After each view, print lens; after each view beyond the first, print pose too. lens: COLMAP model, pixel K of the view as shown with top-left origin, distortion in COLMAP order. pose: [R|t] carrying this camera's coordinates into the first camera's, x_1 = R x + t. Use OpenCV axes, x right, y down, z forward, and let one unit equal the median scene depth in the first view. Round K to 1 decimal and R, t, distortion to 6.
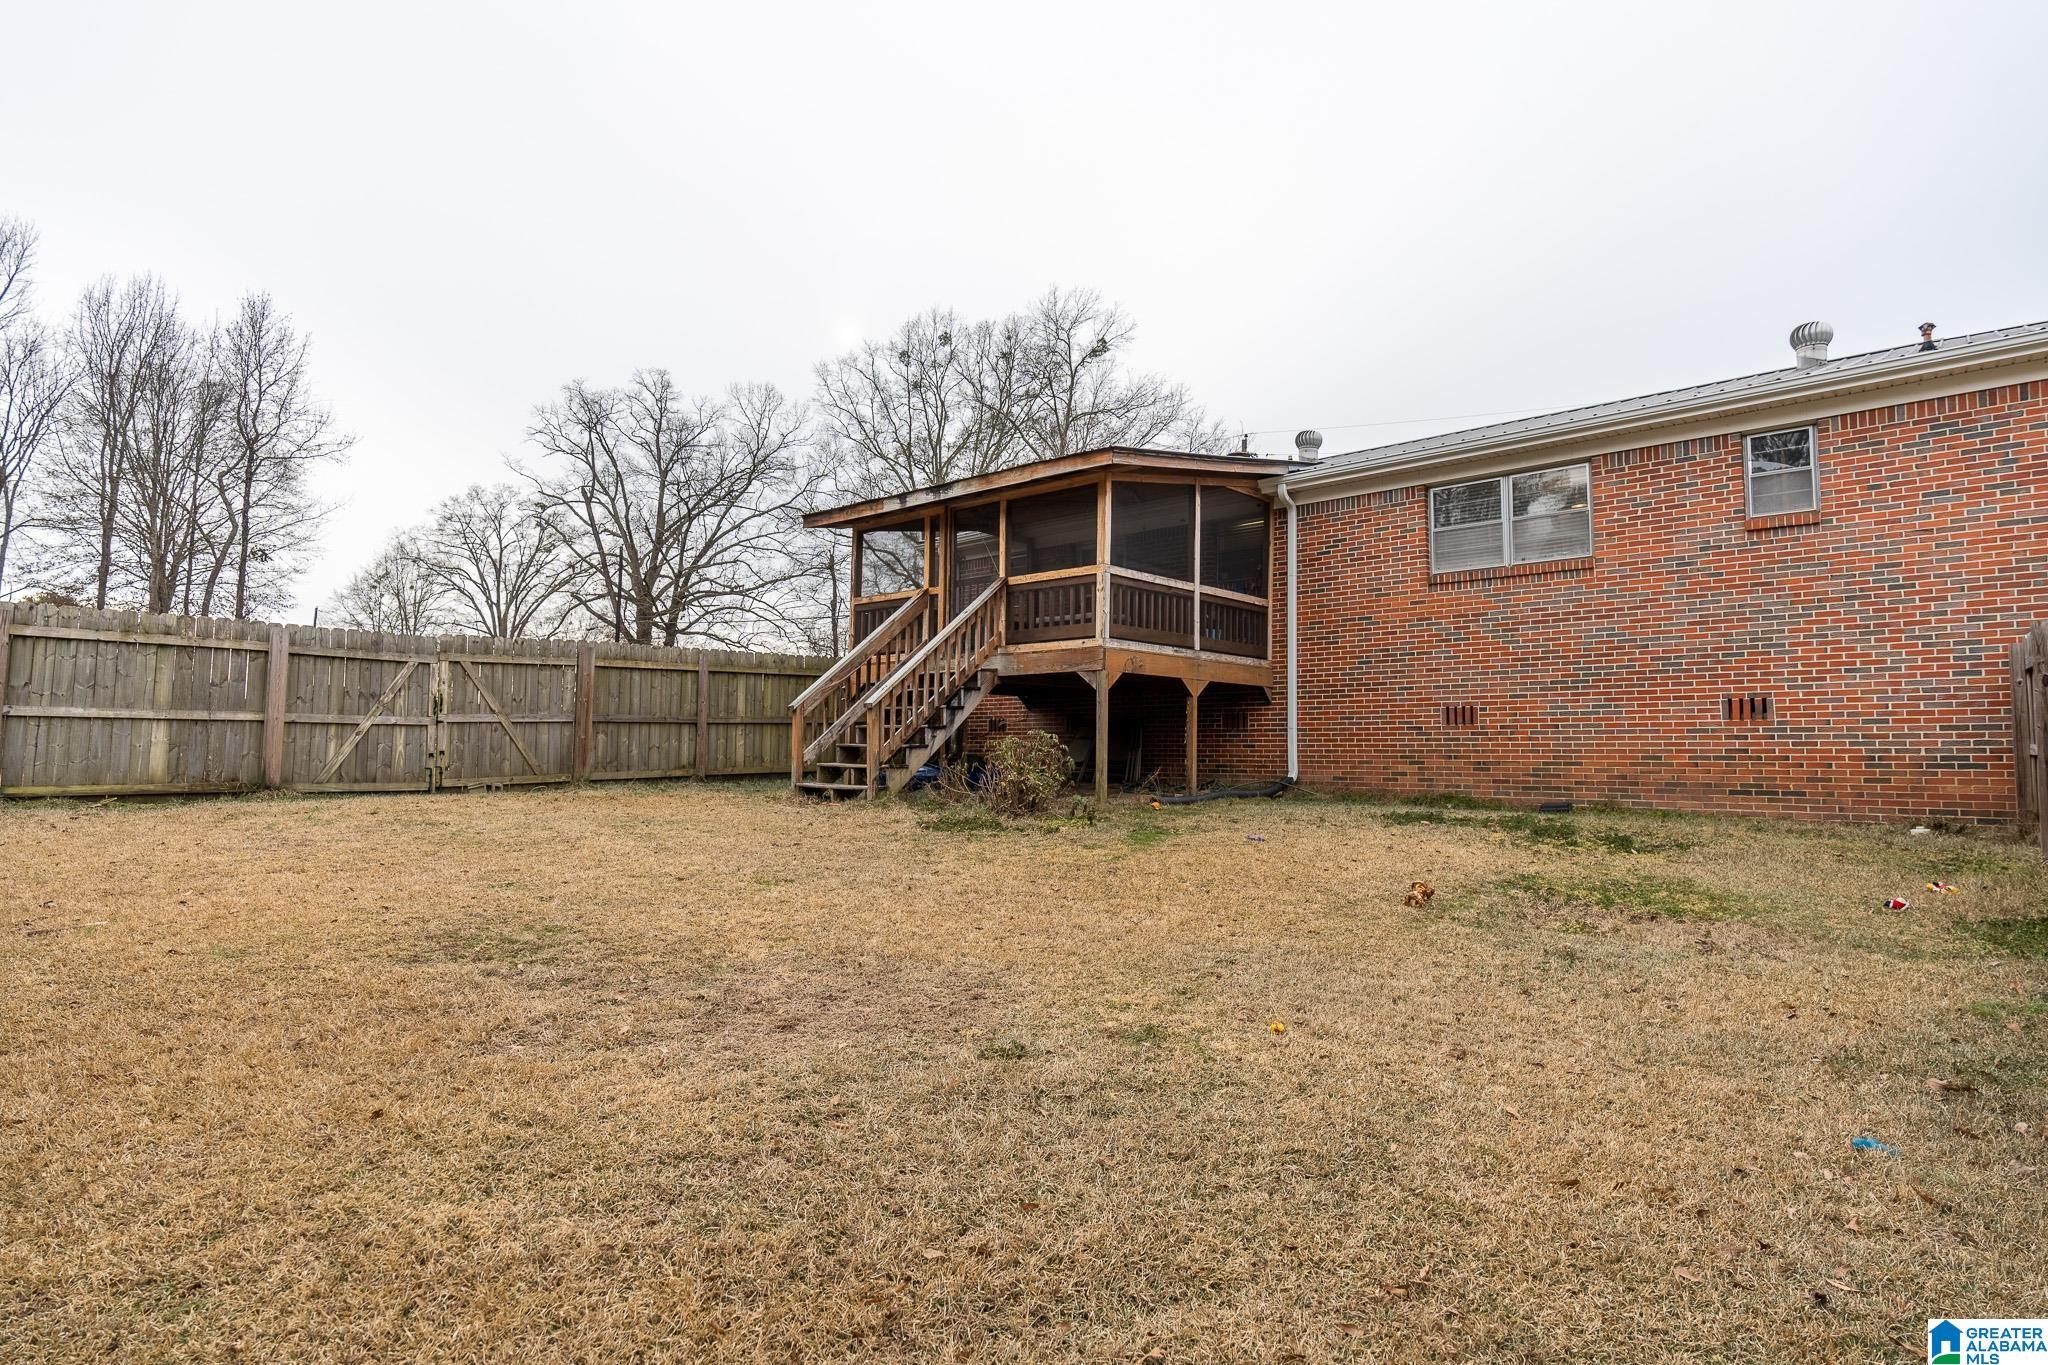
lens RADIAL K [[1060.7, 0, 1022.8], [0, 1060.7, 684.0], [0, 0, 1]] dist [-0.002883, 0.001311]
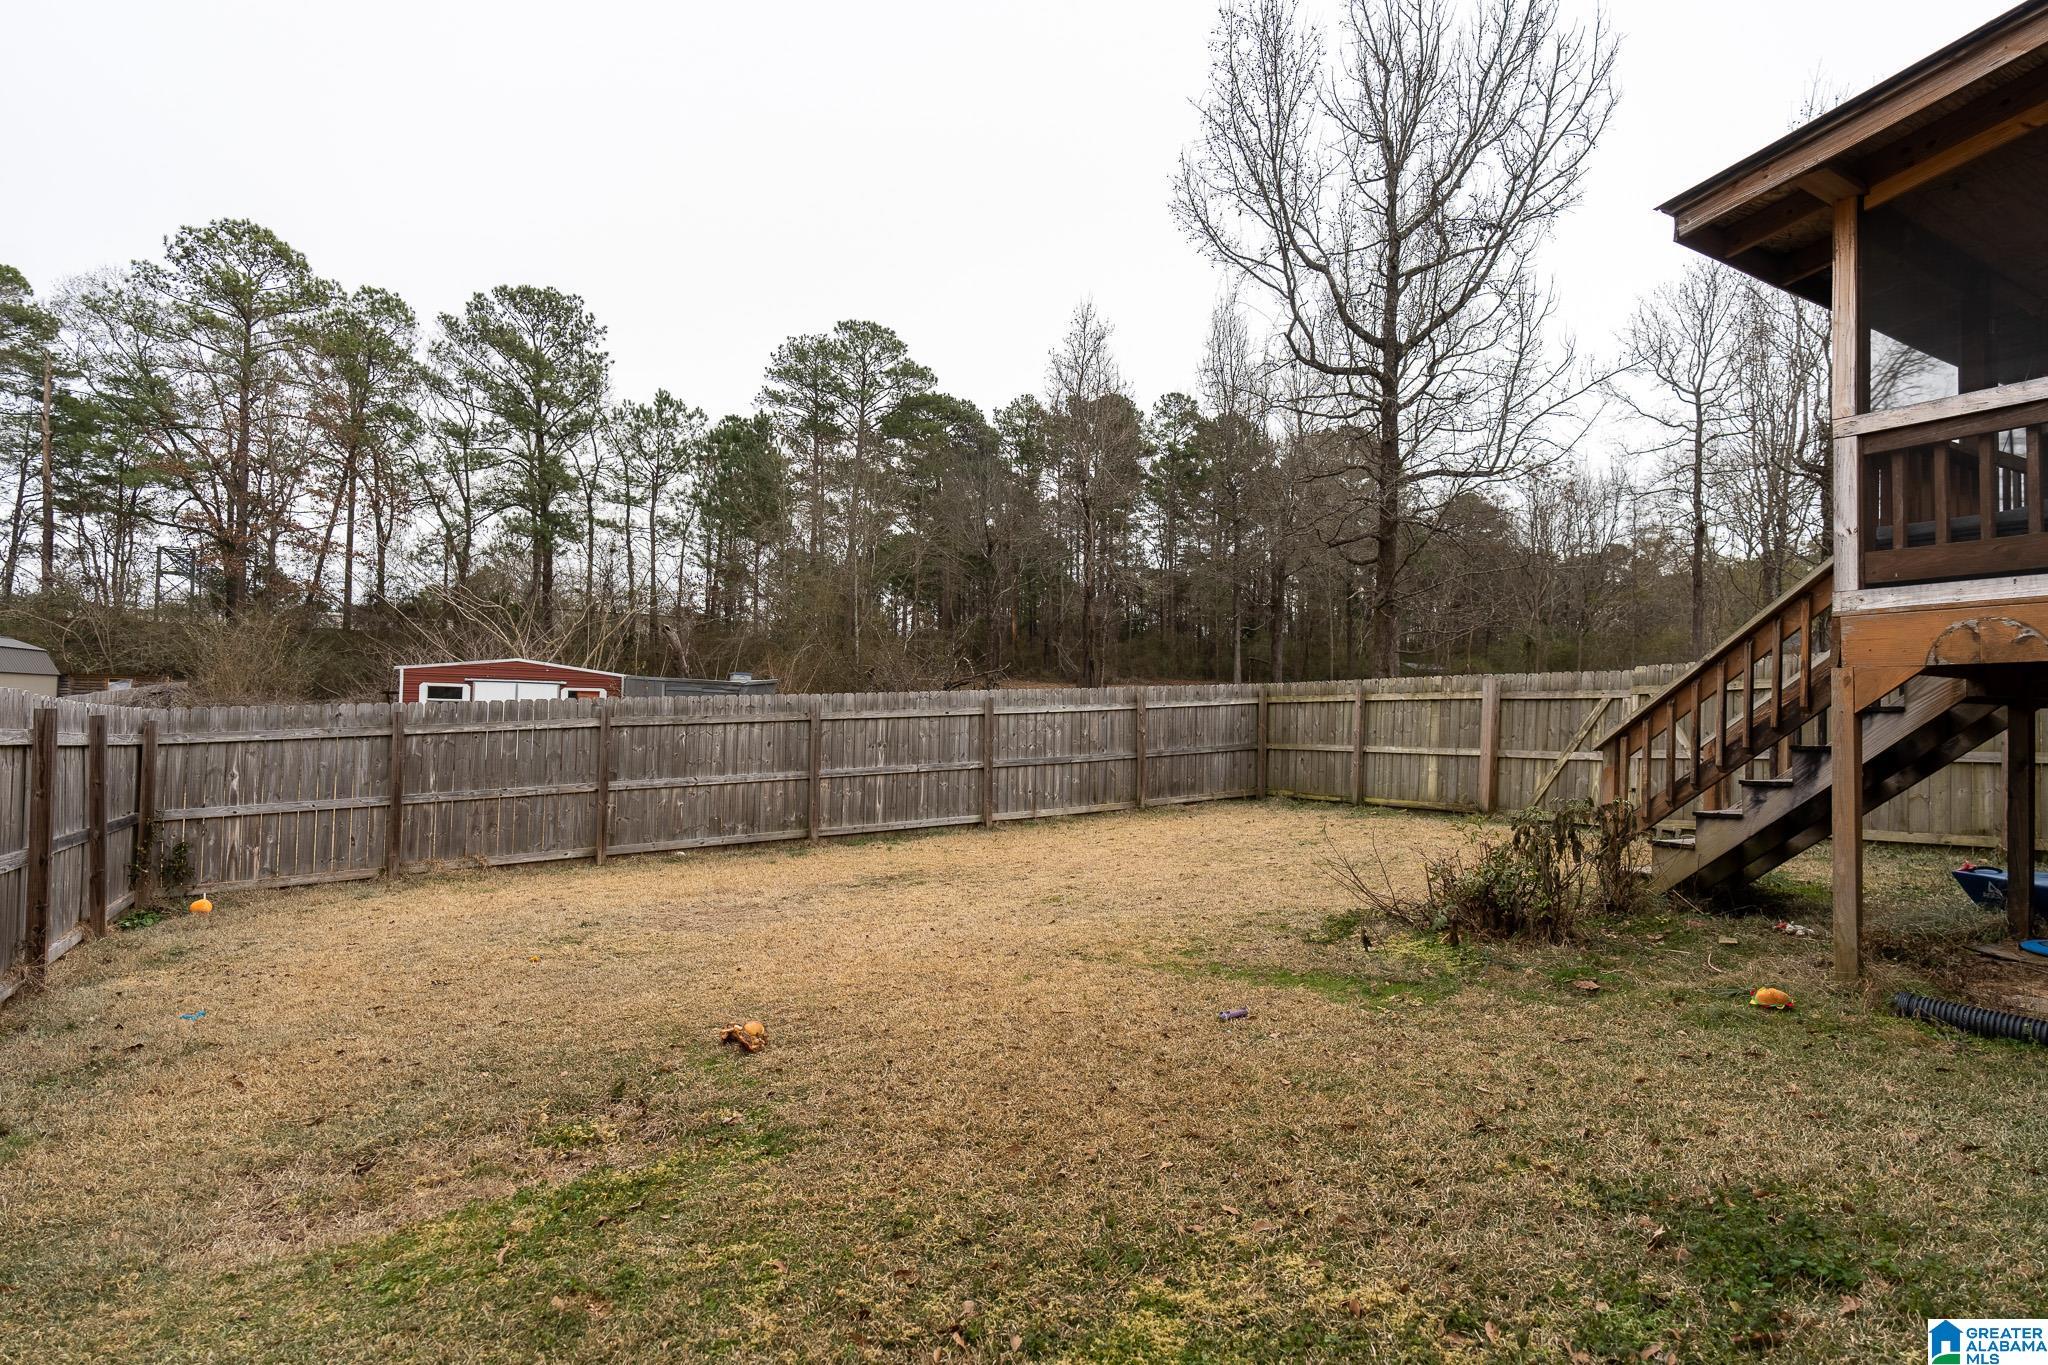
lens RADIAL K [[1060.7, 0, 1030.4], [0, 1060.7, 689.2], [0, 0, 1]] dist [-0.002883, 0.001311]
pose [[-0.324450, -0.039299, -0.945086, 0.582893], [0.047296, 0.997213, -0.057703, 0.003383], [0.944720, -0.063421, -0.321687, 0.859263]]
